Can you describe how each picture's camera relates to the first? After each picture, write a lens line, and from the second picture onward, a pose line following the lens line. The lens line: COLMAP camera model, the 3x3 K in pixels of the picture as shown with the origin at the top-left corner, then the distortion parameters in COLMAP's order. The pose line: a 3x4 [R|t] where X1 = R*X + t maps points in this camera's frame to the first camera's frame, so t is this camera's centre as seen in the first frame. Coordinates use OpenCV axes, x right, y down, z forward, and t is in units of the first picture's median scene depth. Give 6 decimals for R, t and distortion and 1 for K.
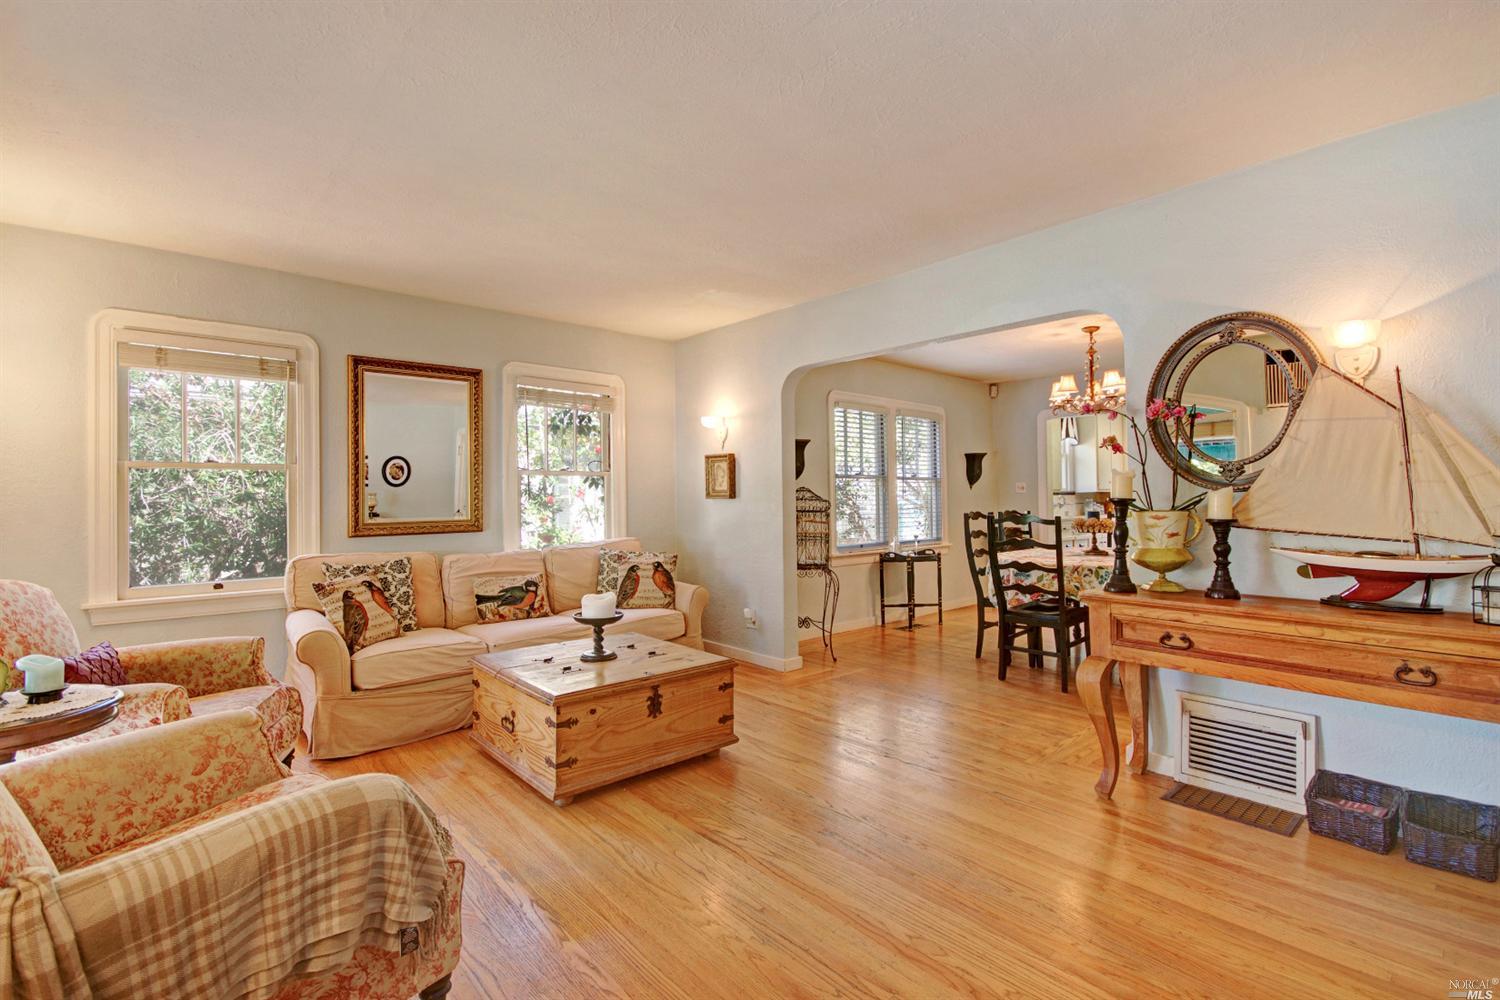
lens RADIAL K [[676.3, 0, 707.1], [0, 676.3, 464.2], [0, 0, 1]] dist [0.004017, -0.003827]
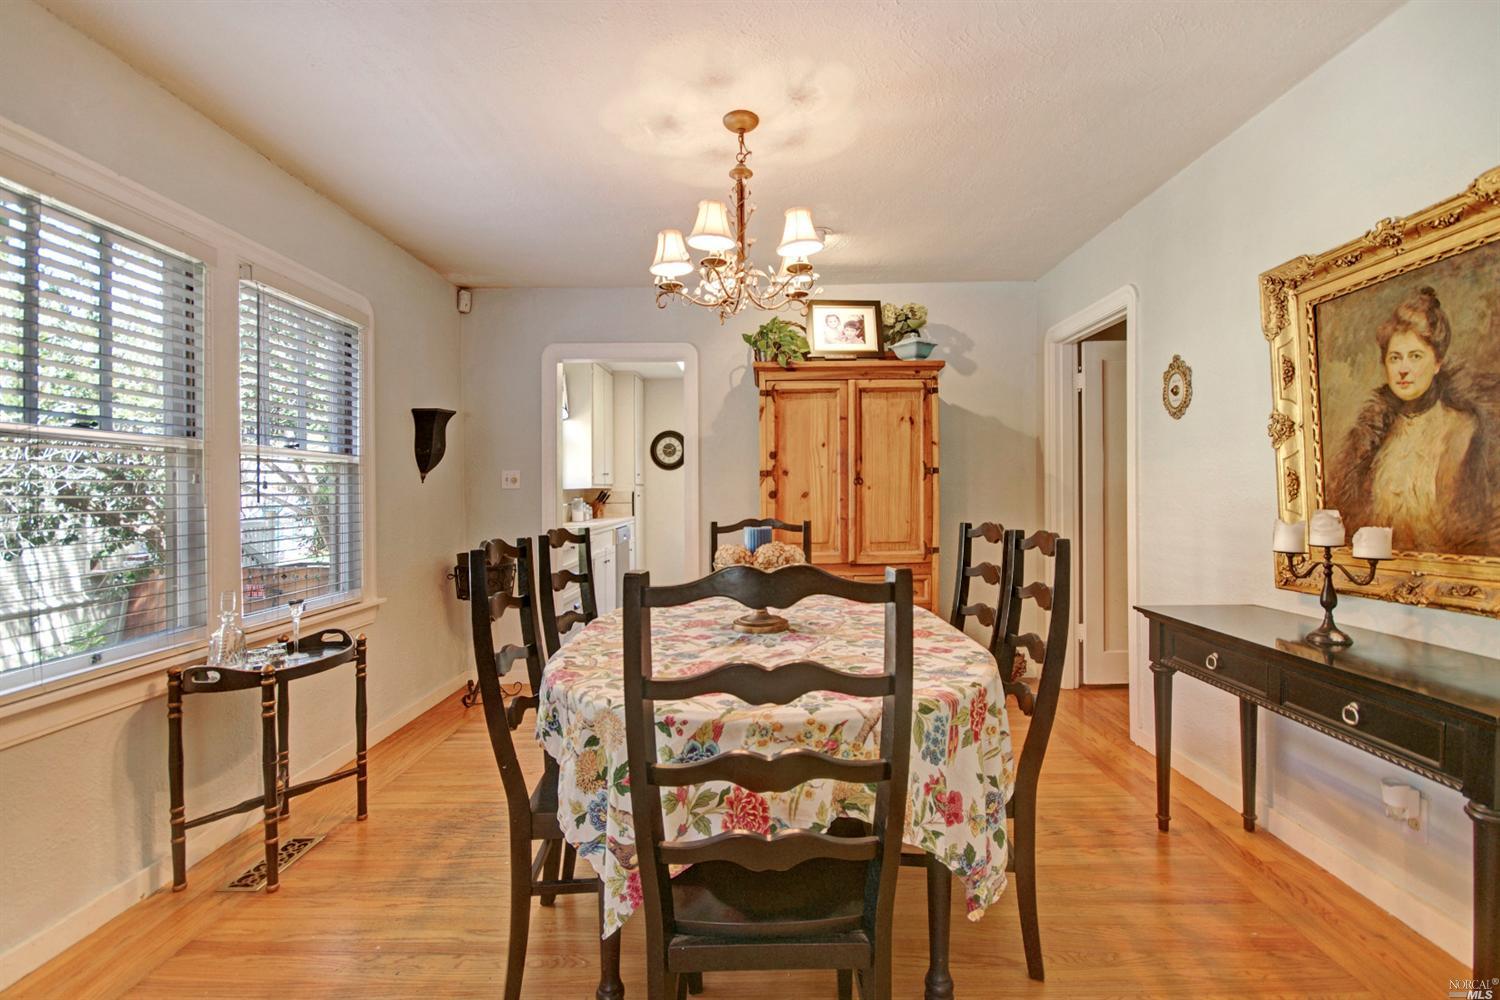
lens RADIAL K [[710.3, 0, 746.1], [0, 710.3, 492.8], [0, 0, 1]] dist [0.008640, -0.005956]
pose [[0.654872, -0.000775, 0.755740, 0.177097], [-0.031939, 0.999078, 0.028701, 0.026985], [-0.755065, -0.042933, 0.654243, 0.565005]]
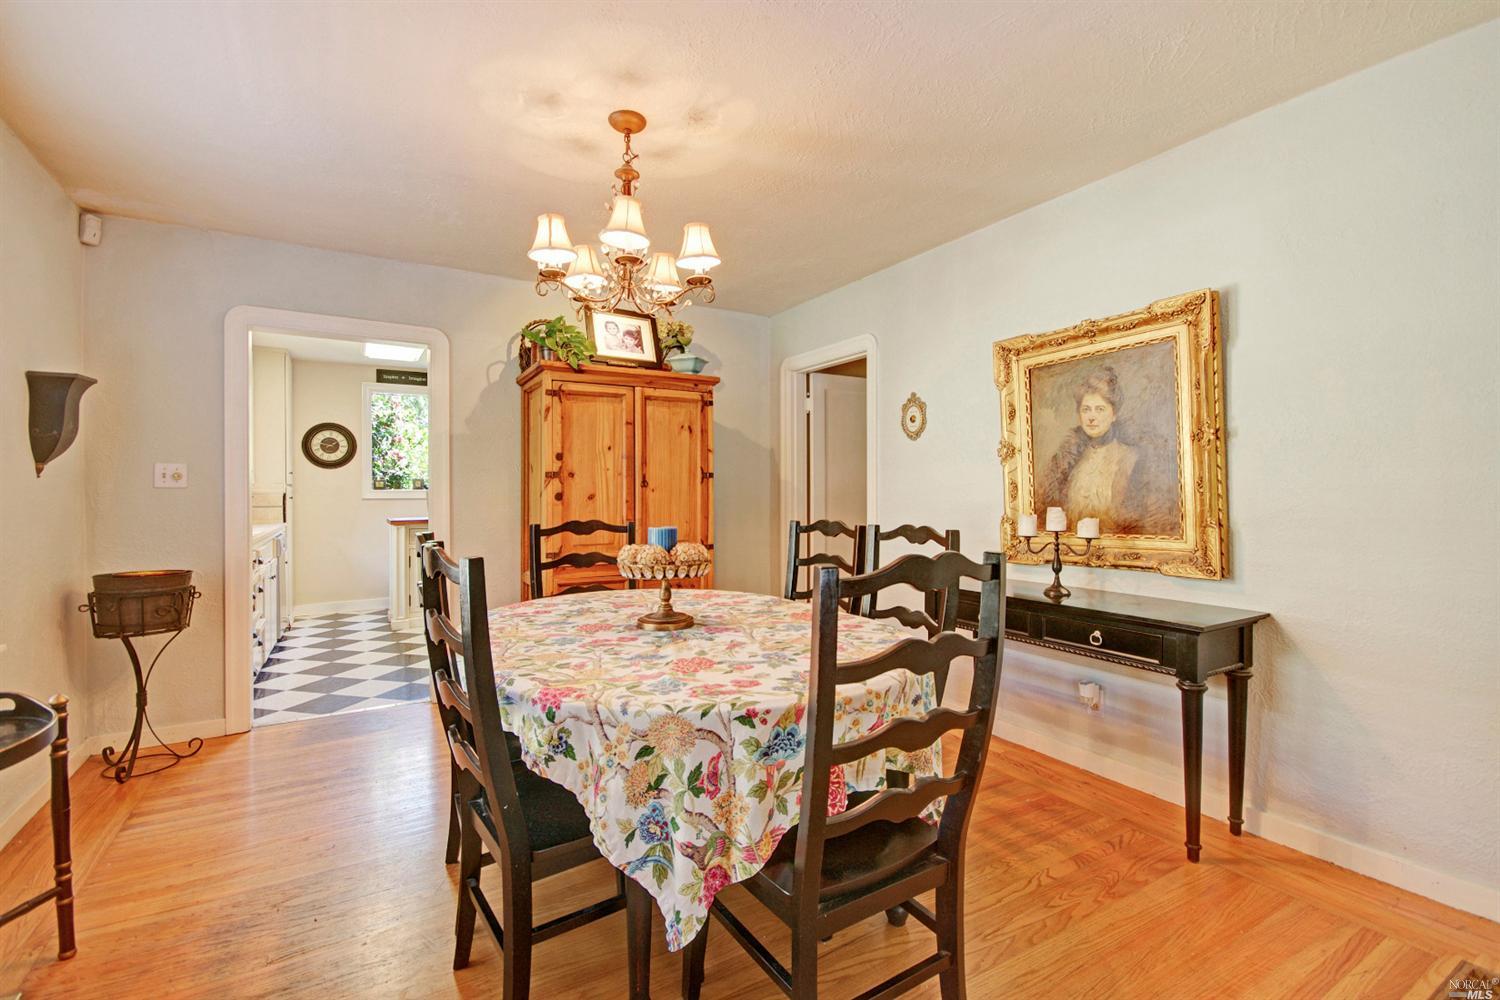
lens RADIAL K [[676.3, 0, 759.6], [0, 676.3, 499.3], [0, 0, 1]] dist [0.004017, -0.003827]
pose [[0.153333, -0.002050, 0.988172, 0.118372], [-0.046723, 0.998864, 0.009322, 0.034123], [-0.987069, -0.047600, 0.153063, 0.685363]]
